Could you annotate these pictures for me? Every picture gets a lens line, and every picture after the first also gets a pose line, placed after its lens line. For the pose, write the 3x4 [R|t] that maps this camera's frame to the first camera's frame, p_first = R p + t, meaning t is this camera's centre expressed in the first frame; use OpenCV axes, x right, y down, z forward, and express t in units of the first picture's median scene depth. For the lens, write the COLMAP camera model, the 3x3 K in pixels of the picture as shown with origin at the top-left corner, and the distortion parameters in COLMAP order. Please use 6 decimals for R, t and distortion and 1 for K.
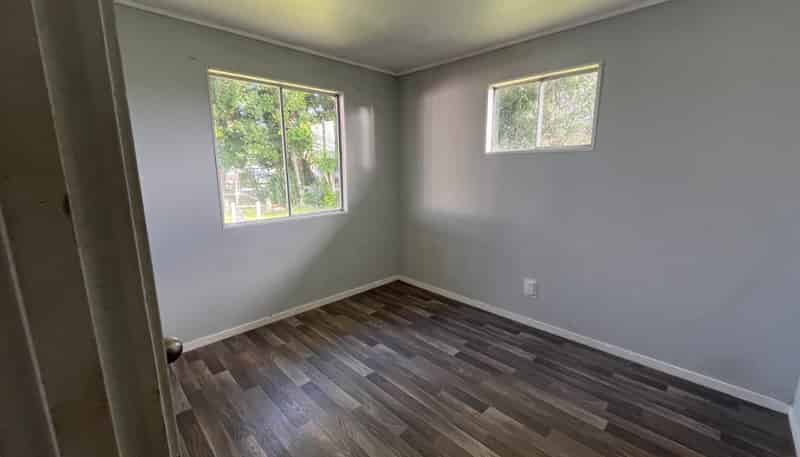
lens RADIAL K [[326.3, 0, 400.0], [0, 326.3, 228.5], [0, 0, 1]] dist [-0.014575, -0.000075]
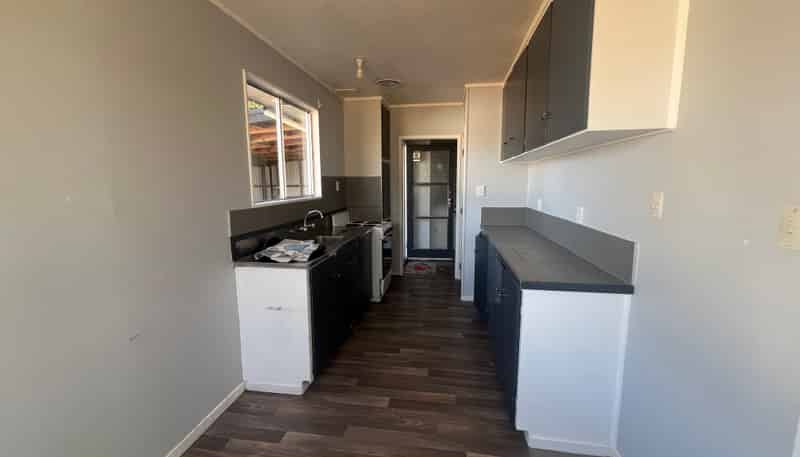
lens RADIAL K [[318.8, 0, 400.7], [0, 318.8, 226.4], [0, 0, 1]] dist [0.000020, -0.000051]
pose [[0.801728, -0.080484, 0.592246, -0.689912], [0.110205, 0.993808, -0.014130, -0.021100], [-0.587442, 0.076597, 0.805633, 0.160343]]
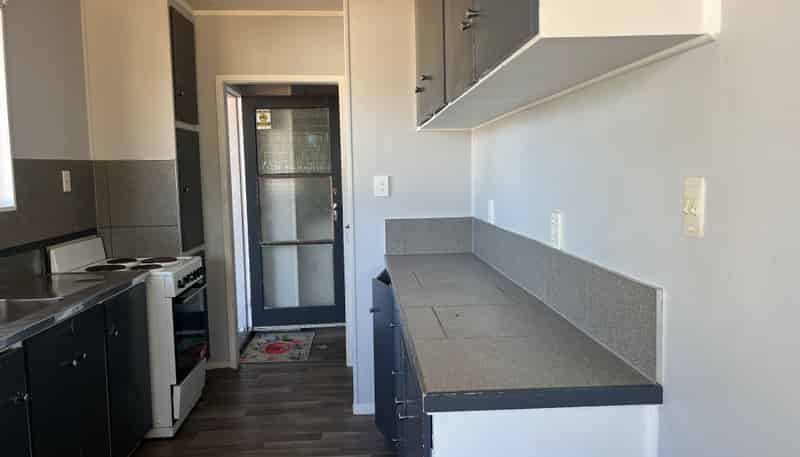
lens RADIAL K [[597.0, 0, 397.7], [0, 597.0, 223.8], [0, 0, 1]] dist [0.064828, -0.081650]
pose [[0.657627, -0.071202, 0.749971, -0.626718], [0.152789, 0.987440, -0.040229, -0.020590], [-0.737687, 0.141043, 0.660246, 0.175430]]
